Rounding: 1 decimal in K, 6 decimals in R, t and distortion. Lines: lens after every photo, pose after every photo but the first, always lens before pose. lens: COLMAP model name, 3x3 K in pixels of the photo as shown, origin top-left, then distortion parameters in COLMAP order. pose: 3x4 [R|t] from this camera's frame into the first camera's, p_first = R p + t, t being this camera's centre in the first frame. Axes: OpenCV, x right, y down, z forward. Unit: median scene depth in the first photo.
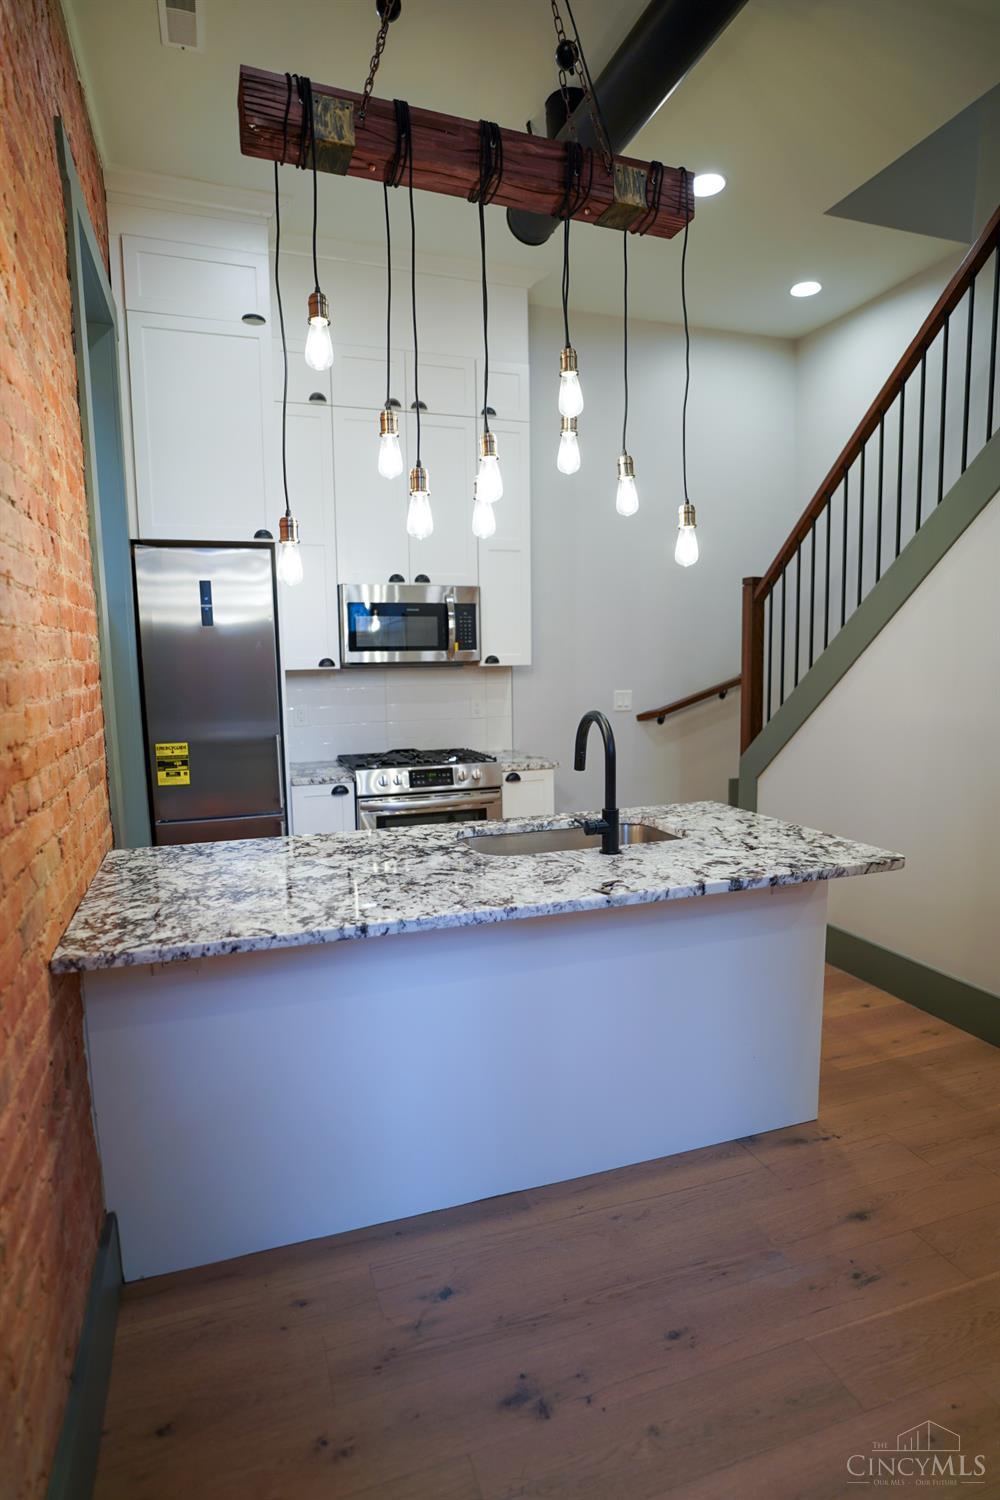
lens RADIAL K [[823.0, 0, 497.6], [0, 823.0, 762.4], [0, 0, 1]] dist [-0.053301, 0.038467]
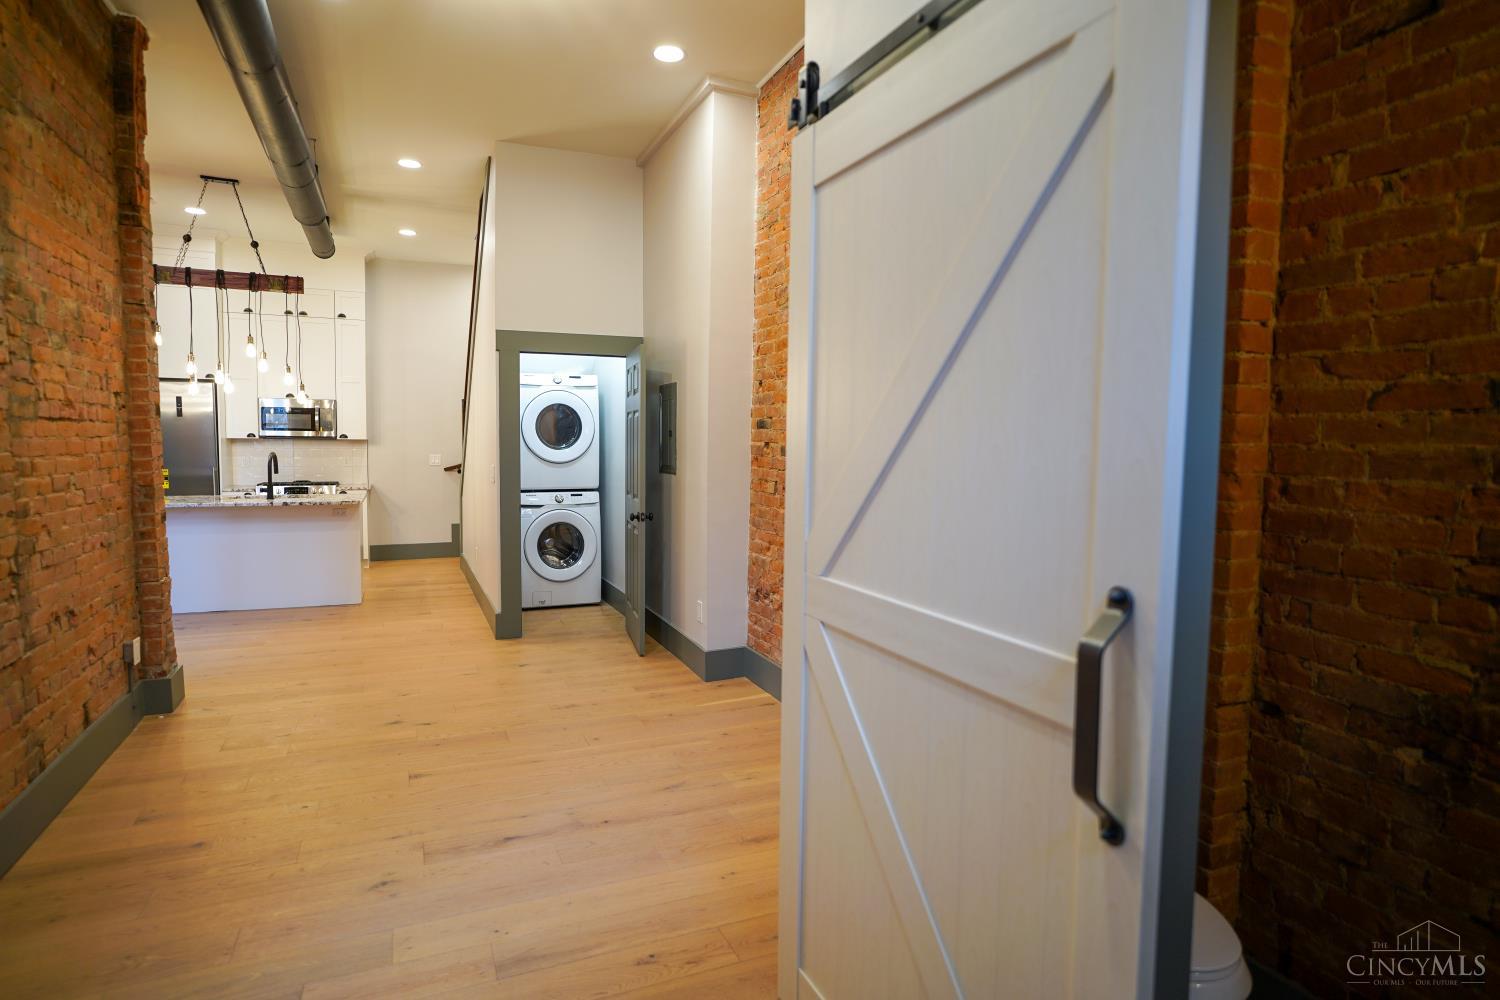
lens RADIAL K [[819.3, 0, 740.6], [0, 819.3, 498.1], [0, 0, 1]] dist [-0.051931, 0.036138]
pose [[0.997686, 0.023480, 0.063809, 1.034663], [-0.019571, 0.997934, -0.061198, 0.158494], [-0.065114, 0.059807, 0.996084, -1.269118]]
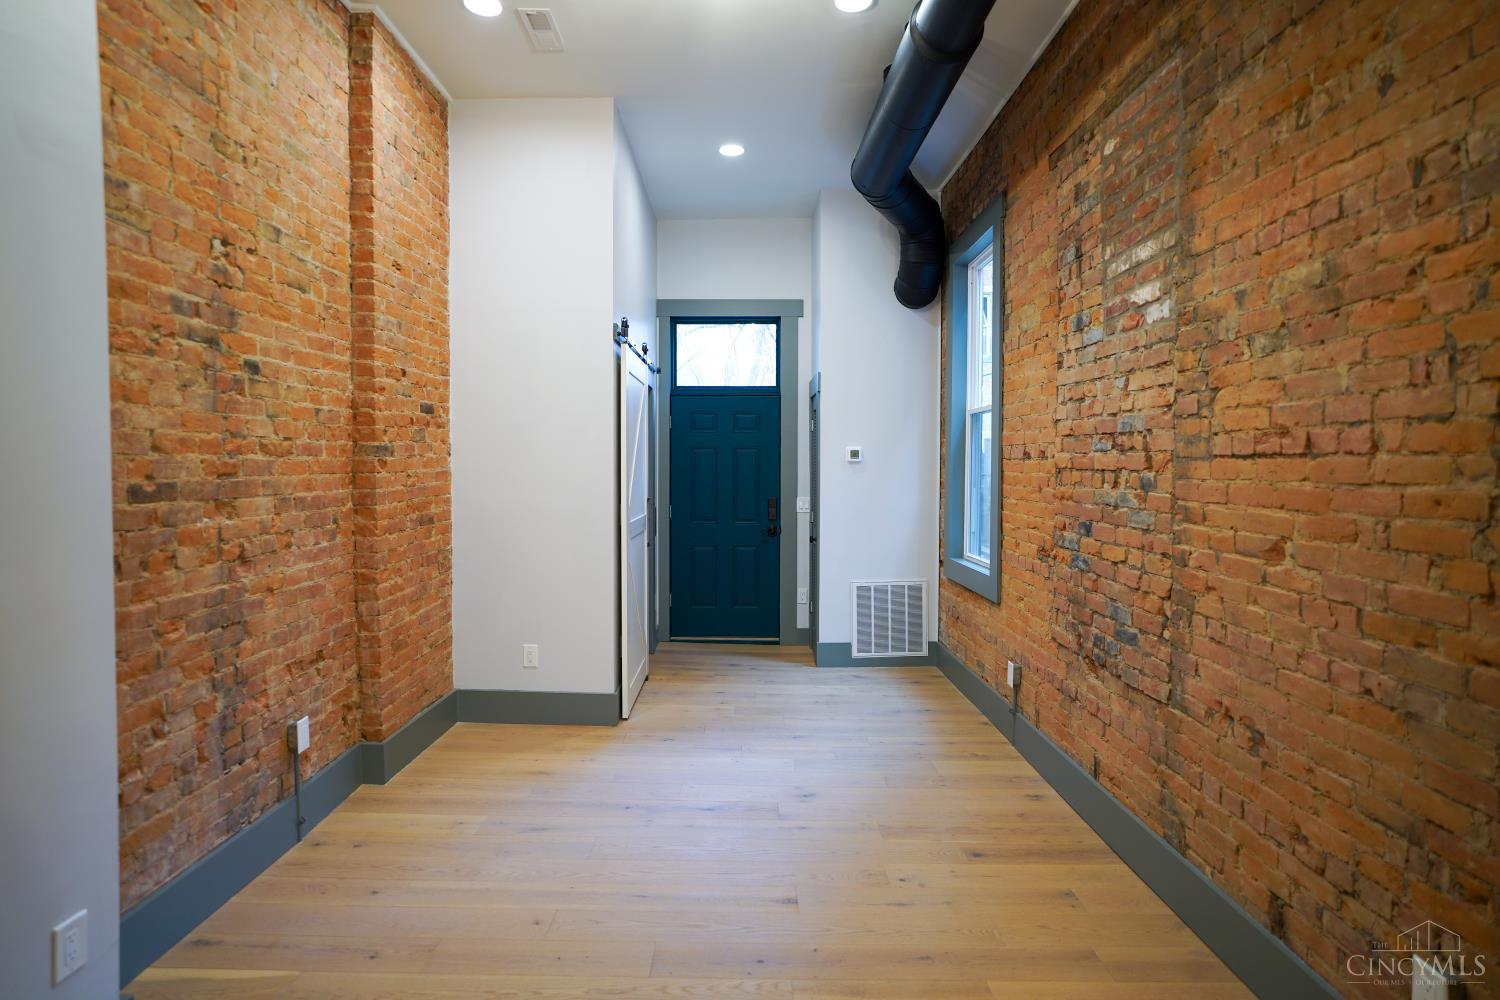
lens RADIAL K [[819.3, 0, 740.6], [0, 819.3, 498.1], [0, 0, 1]] dist [-0.051931, 0.036138]
pose [[-0.940939, 0.000573, 0.338575, 0.509587], [0.056762, 0.986112, 0.156079, -0.055779], [-0.333784, 0.166079, -0.927904, 0.376220]]
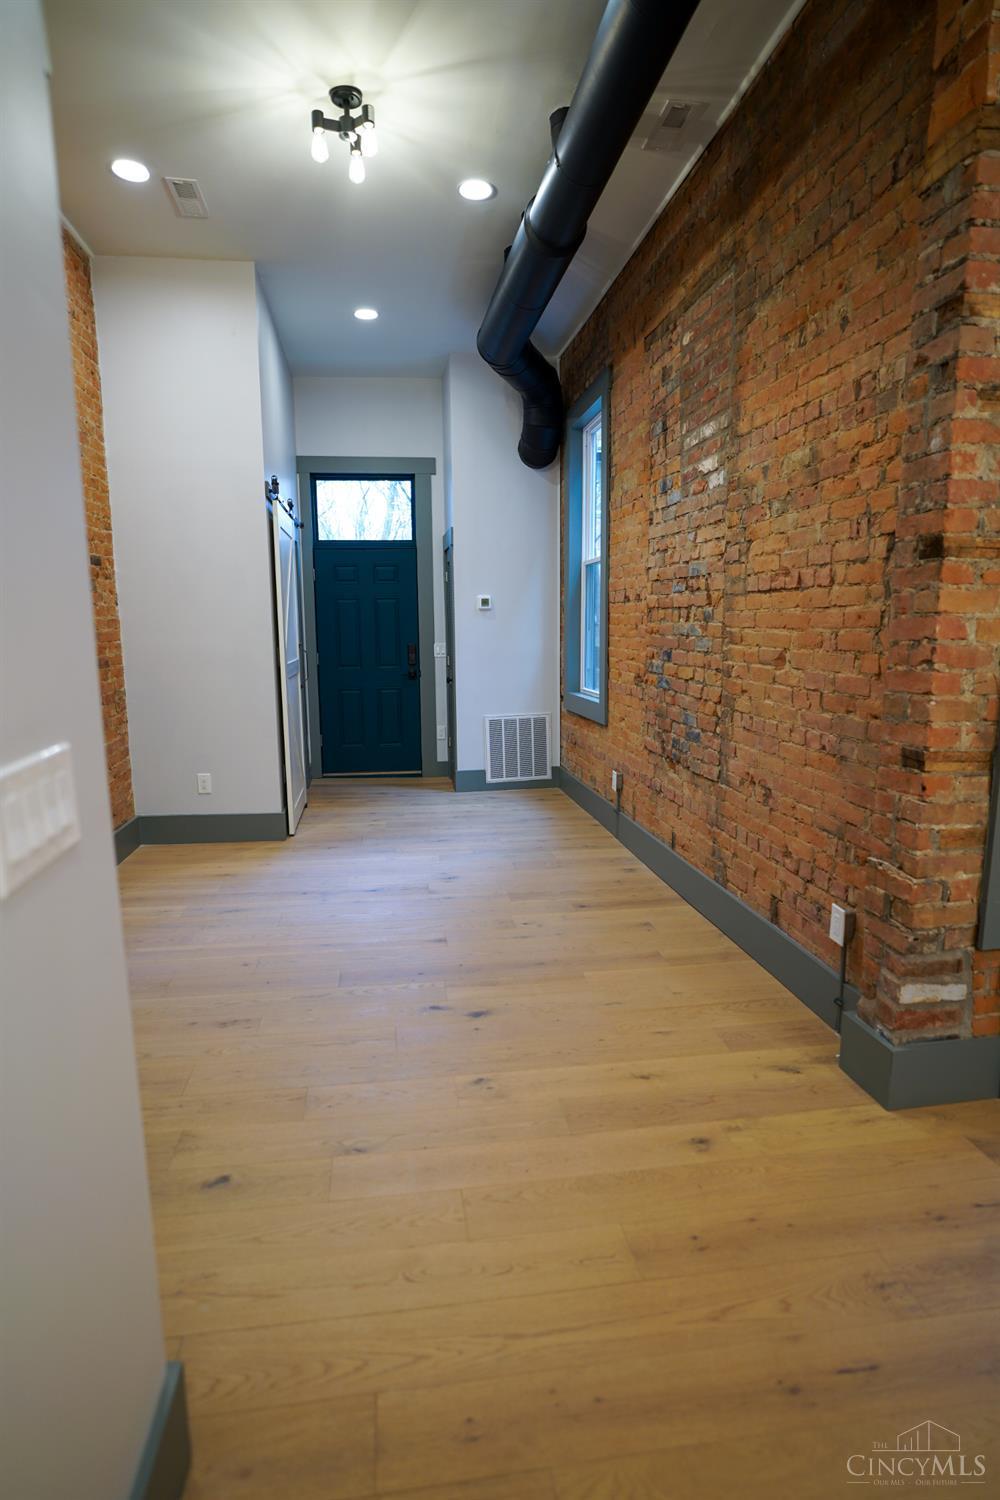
lens RADIAL K [[819.3, 0, 497.6], [0, 819.3, 766.1], [0, 0, 1]] dist [-0.051931, 0.036138]
pose [[-0.980471, -0.008588, 0.196475, 0.459392], [0.050264, 0.954922, 0.292571, -0.057695], [-0.190131, 0.296733, -0.935842, 0.581666]]
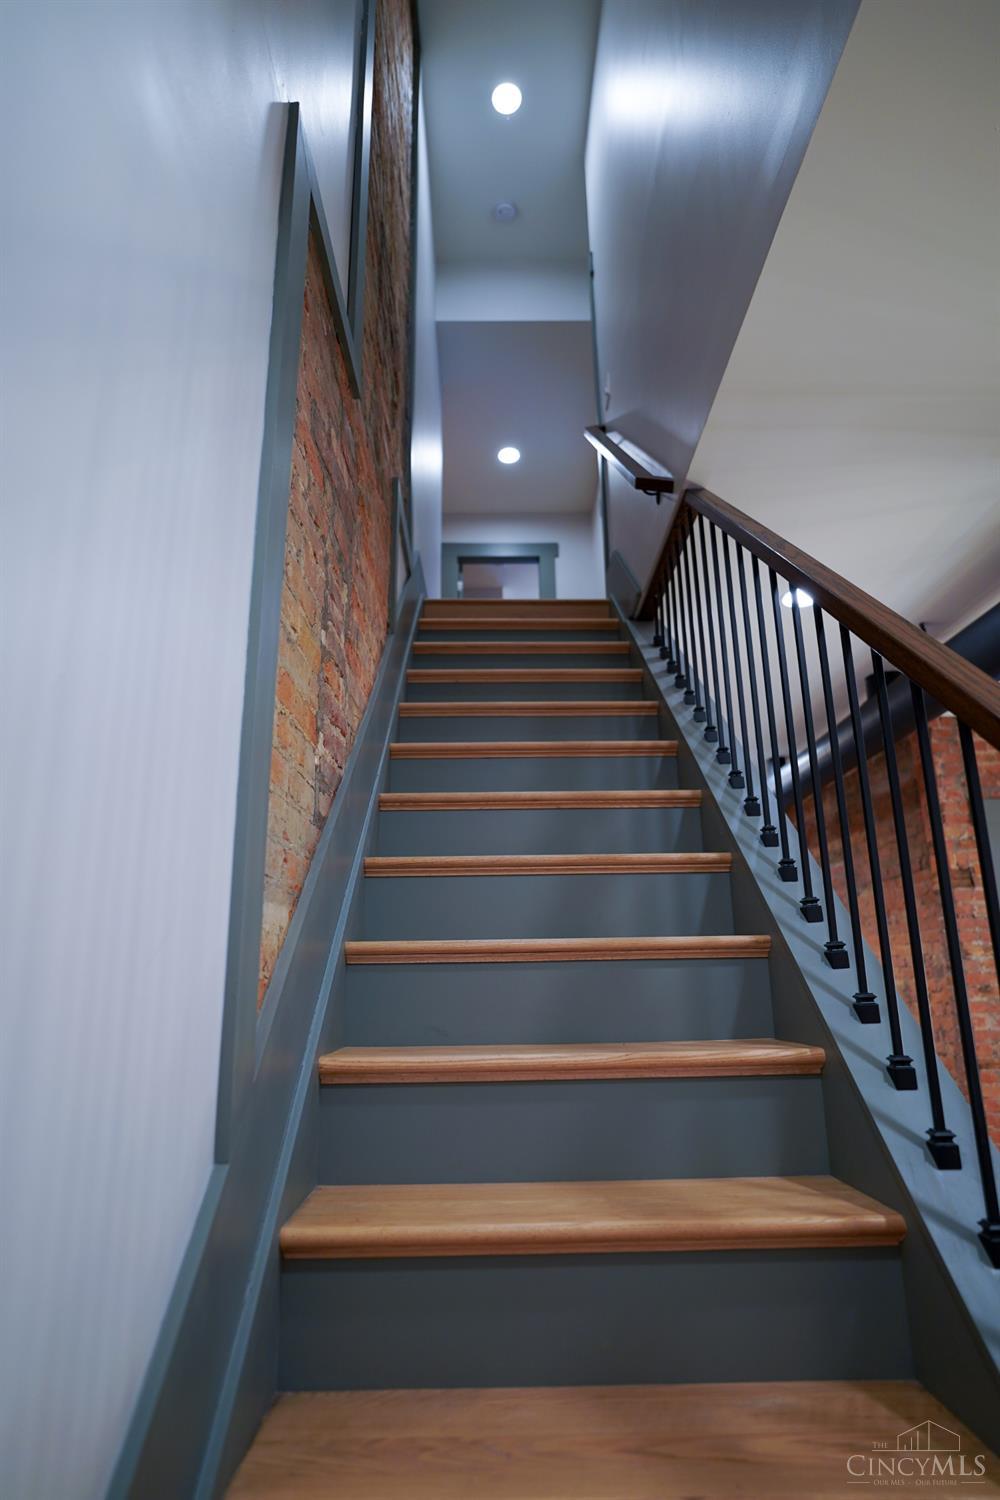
lens RADIAL K [[823.0, 0, 497.6], [0, 823.0, 762.4], [0, 0, 1]] dist [-0.053301, 0.038467]
pose [[-0.946470, 0.113390, 0.302221, 0.516845], [0.072546, 0.987041, -0.143133, -0.333571], [-0.314534, -0.113546, -0.942431, 1.302637]]
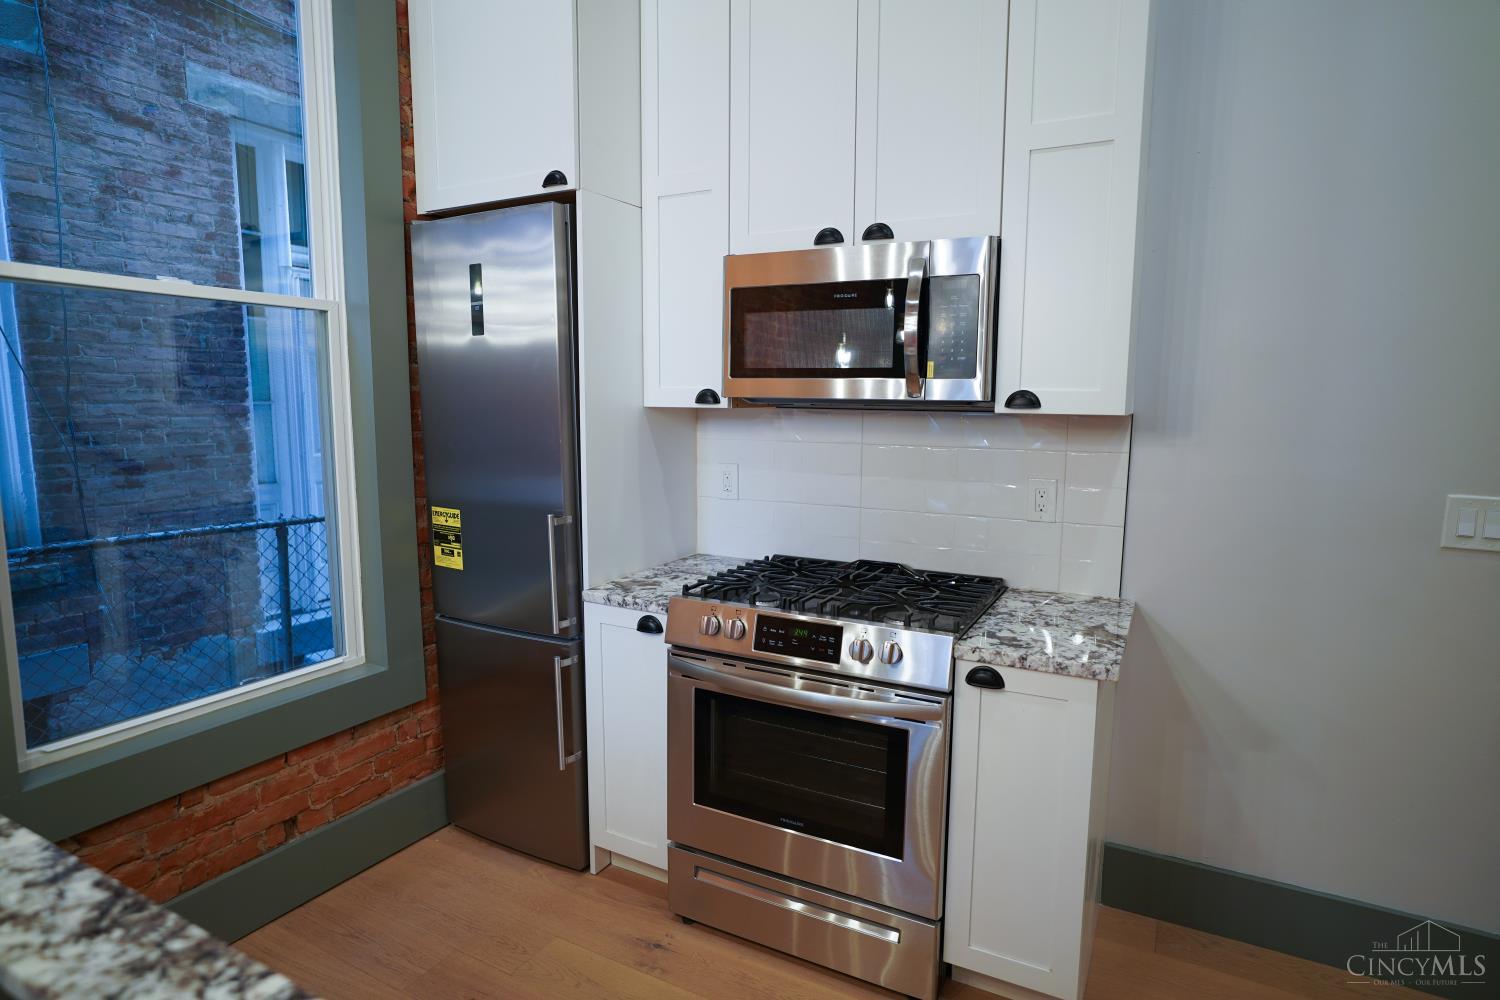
lens RADIAL K [[823.0, 0, 739.4], [0, 823.0, 497.5], [0, 0, 1]] dist [-0.053301, 0.038467]
pose [[0.667587, 0.111628, -0.736116, 0.275550], [-0.111234, 0.992554, 0.049636, -0.094830], [0.736175, 0.048745, 0.675033, 0.725611]]
